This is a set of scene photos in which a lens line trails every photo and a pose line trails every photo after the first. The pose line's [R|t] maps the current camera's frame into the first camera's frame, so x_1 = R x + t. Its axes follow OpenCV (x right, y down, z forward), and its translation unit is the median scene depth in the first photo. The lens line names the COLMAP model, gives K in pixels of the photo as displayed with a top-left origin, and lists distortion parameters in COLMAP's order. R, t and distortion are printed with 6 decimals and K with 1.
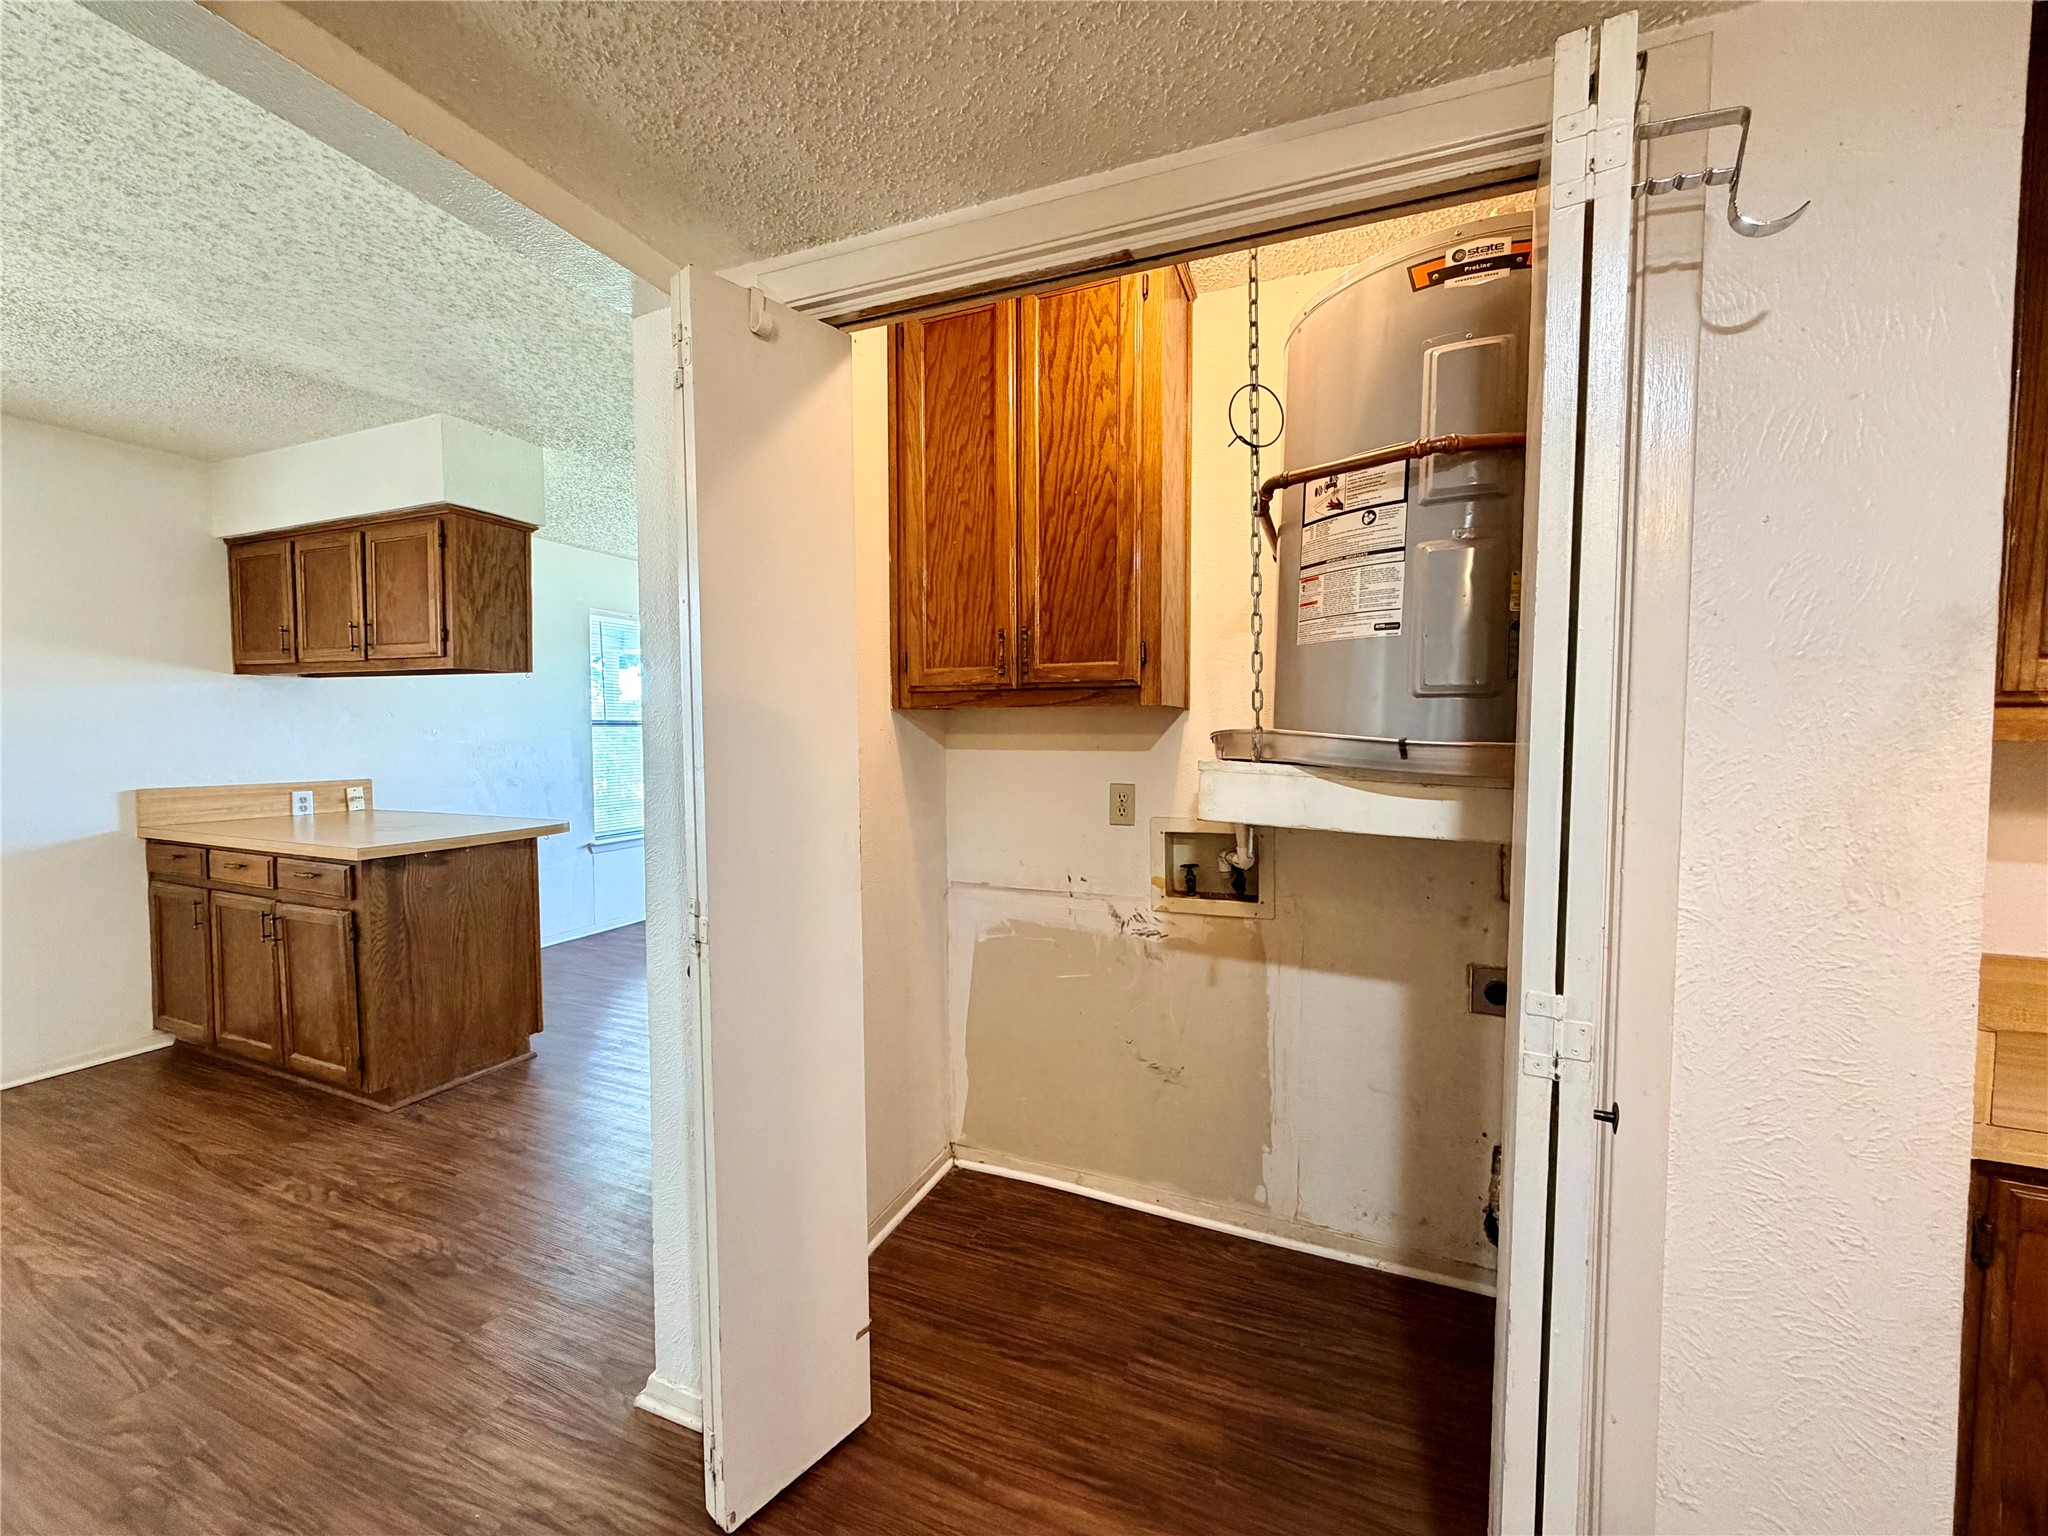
lens RADIAL K [[843.2, 0, 1018.6], [0, 843.2, 765.1], [0, 0, 1]] dist [0.001825, 0.000361]
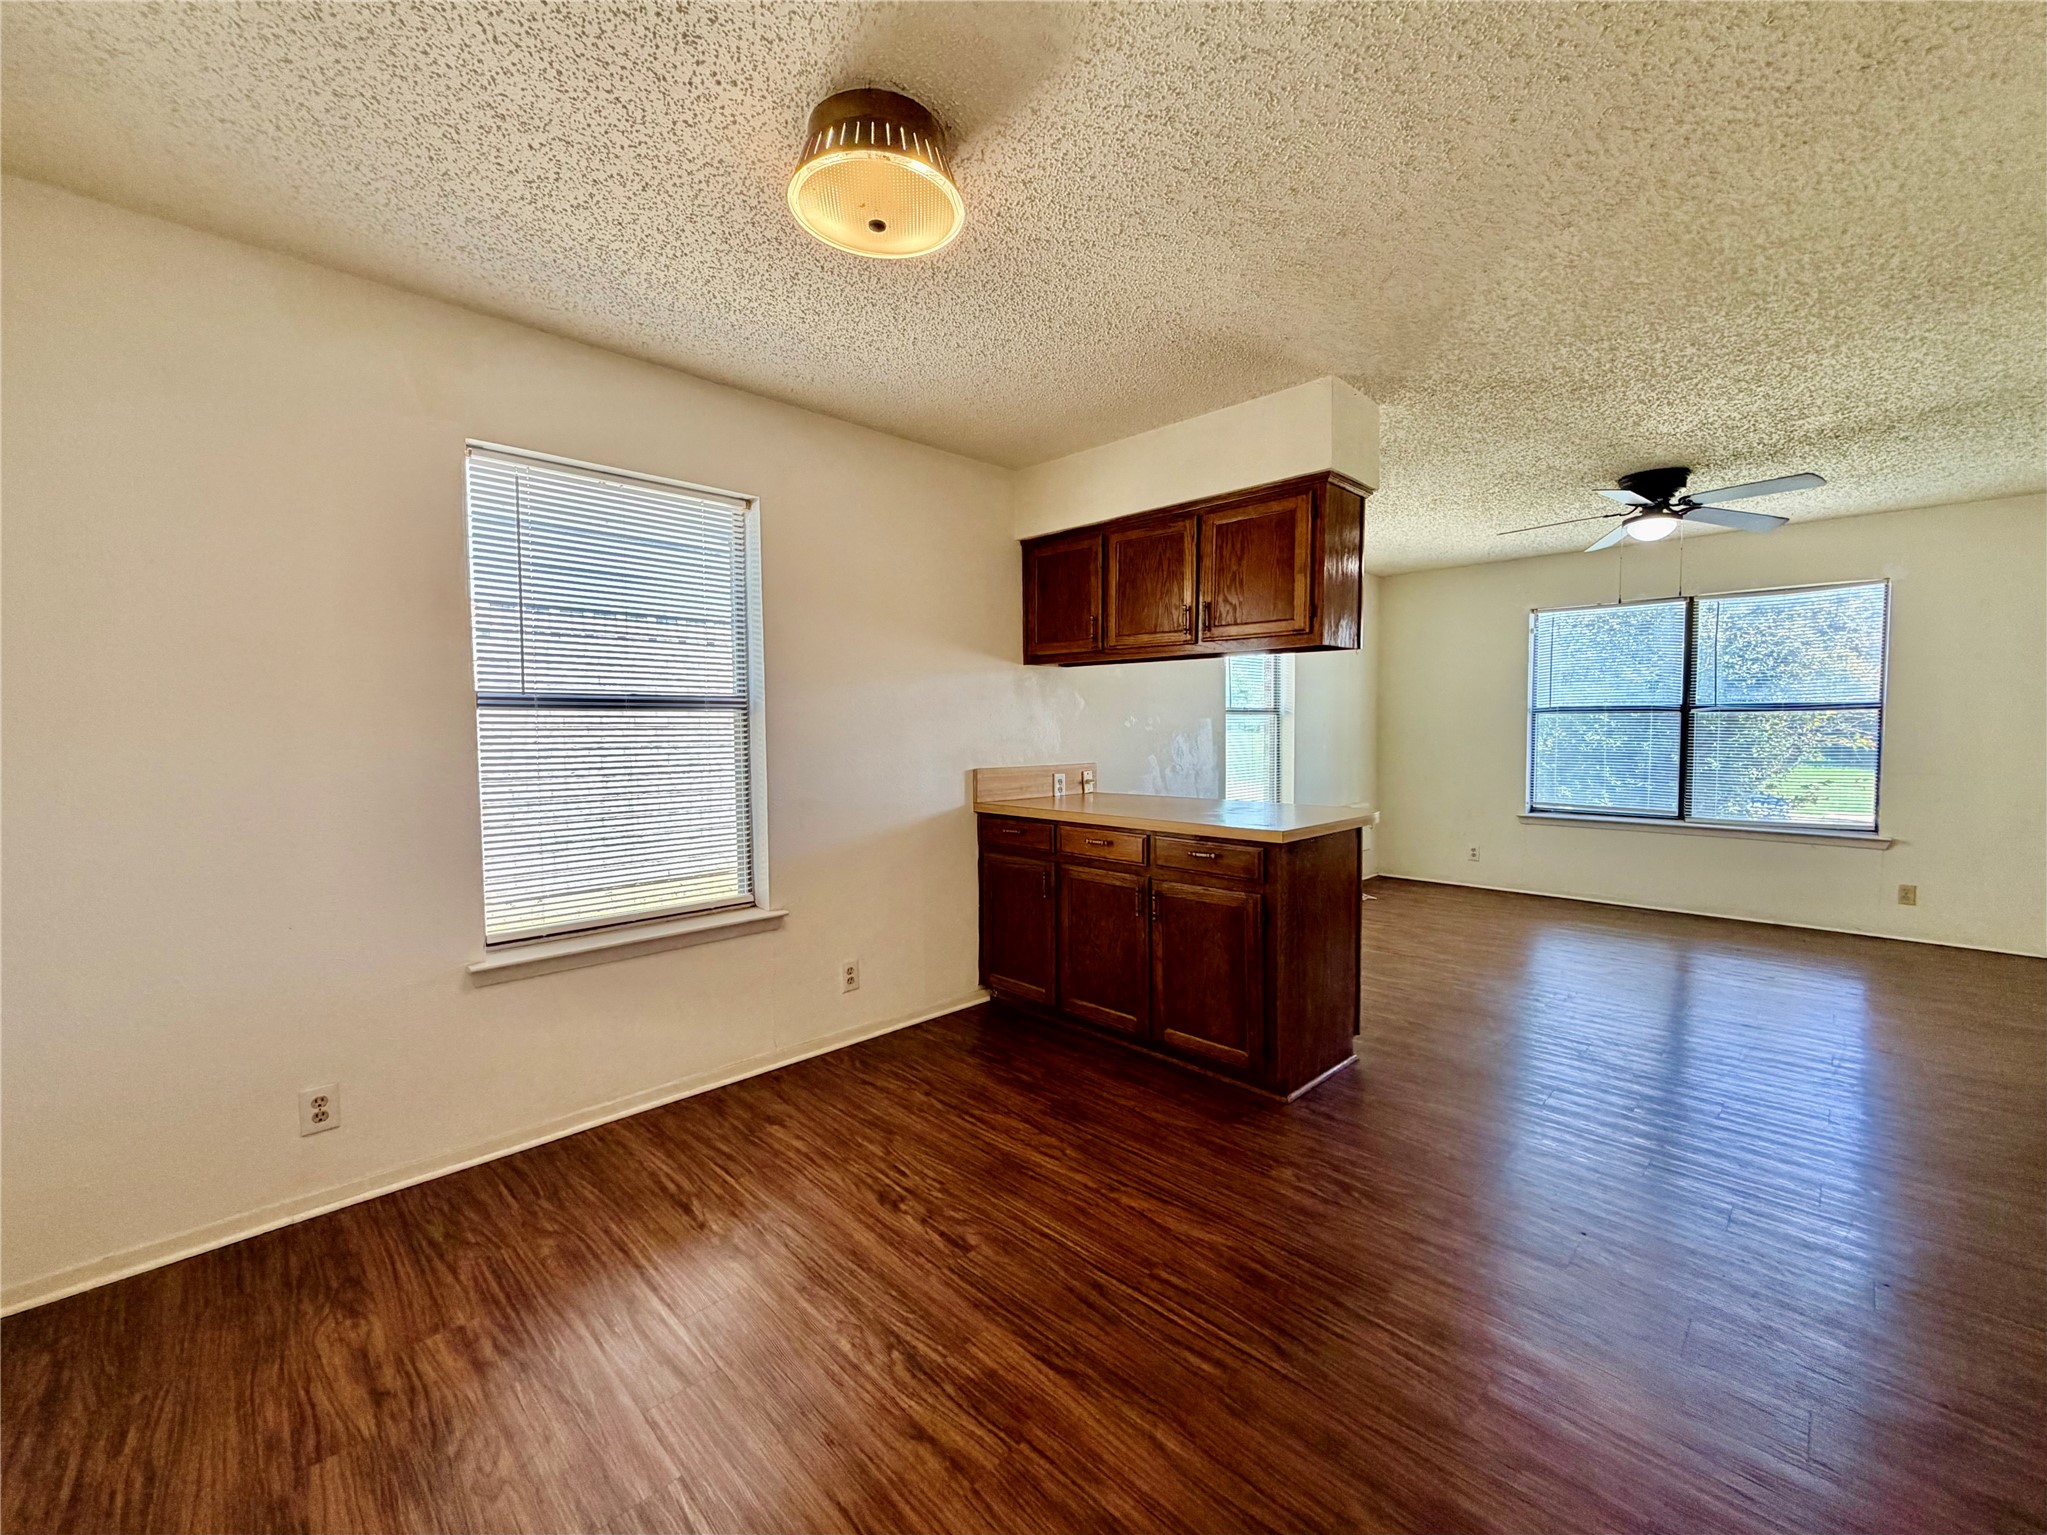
lens RADIAL K [[842.8, 0, 1003.2], [0, 842.8, 761.0], [0, 0, 1]] dist [0.001825, 0.000361]
pose [[0.924571, 0.009012, -0.380903, -0.583777], [-0.010166, 0.999948, -0.001018, 0.019321], [0.380874, 0.004813, 0.924614, -0.016387]]
